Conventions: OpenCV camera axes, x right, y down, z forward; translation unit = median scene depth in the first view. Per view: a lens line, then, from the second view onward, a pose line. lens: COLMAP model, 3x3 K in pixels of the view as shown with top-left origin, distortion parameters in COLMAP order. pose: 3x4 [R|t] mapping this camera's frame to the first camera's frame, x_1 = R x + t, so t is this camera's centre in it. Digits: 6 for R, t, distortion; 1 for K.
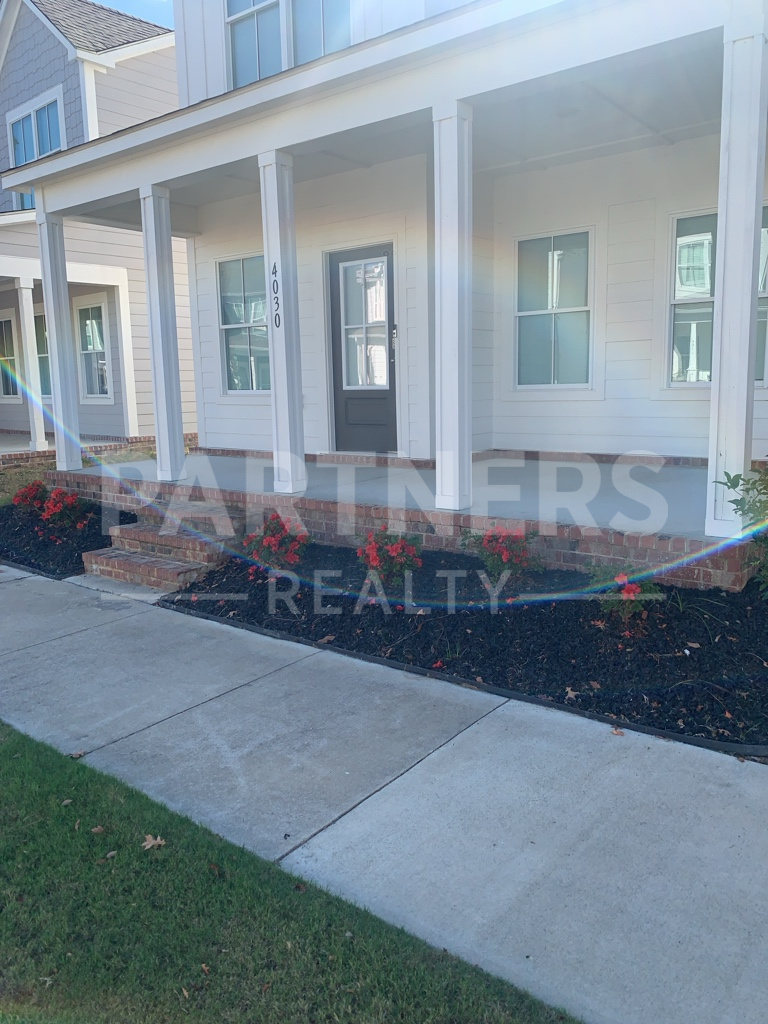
lens RADIAL K [[787.7, 0, 384.0], [0, 787.7, 512.0], [0, 0, 1]] dist [-0.001926, 0.004136]
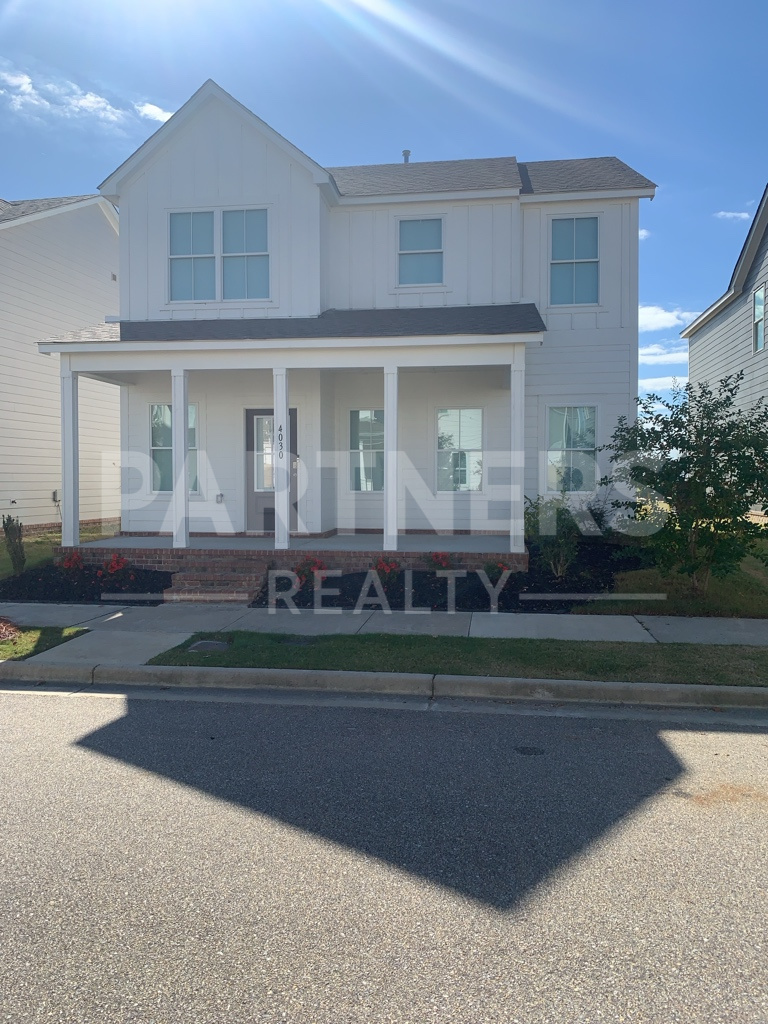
lens RADIAL K [[787.7, 0, 384.0], [0, 787.7, 512.0], [0, 0, 1]] dist [-0.001926, 0.004136]
pose [[0.865140, -0.001542, 0.501529, -0.640072], [0.064190, 0.992112, -0.107677, 0.074129], [-0.497406, 0.125349, 0.858414, -0.503796]]
